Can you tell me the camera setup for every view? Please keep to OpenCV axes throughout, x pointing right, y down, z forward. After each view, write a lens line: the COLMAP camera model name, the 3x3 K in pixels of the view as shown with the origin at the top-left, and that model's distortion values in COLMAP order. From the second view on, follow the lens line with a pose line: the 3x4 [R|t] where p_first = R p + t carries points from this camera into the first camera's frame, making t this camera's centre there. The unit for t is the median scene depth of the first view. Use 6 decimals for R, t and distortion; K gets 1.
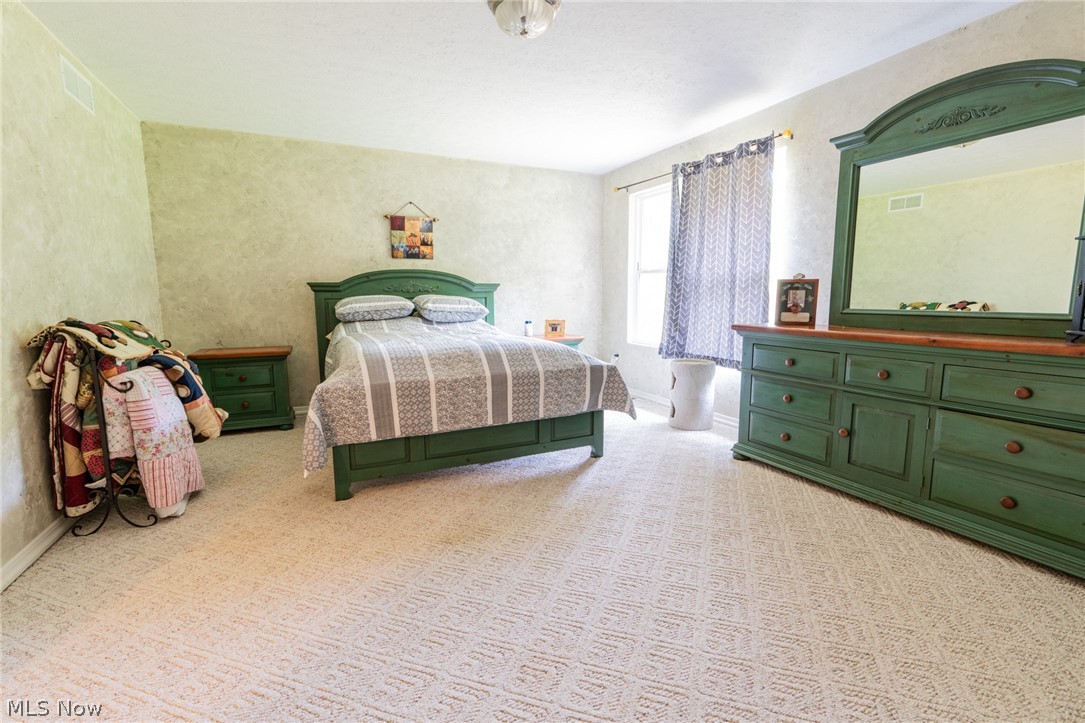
lens RADIAL K [[488.4, 0, 543.7], [0, 488.4, 359.5], [0, 0, 1]] dist [-0.006020, 0.003654]
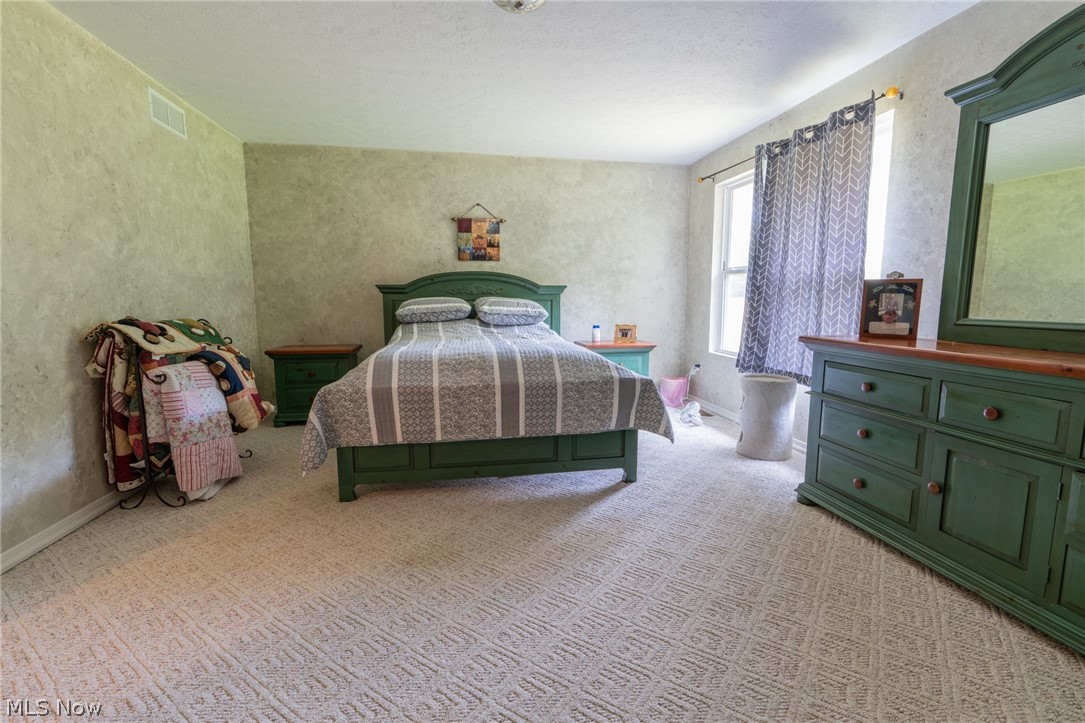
lens RADIAL K [[488.4, 0, 540.1], [0, 488.4, 359.7], [0, 0, 1]] dist [-0.006020, 0.003654]
pose [[0.964502, 0.037904, -0.261342, 0.193970], [-0.038846, 0.999244, 0.001561, -0.017567], [0.261204, 0.008646, 0.965245, 0.115885]]
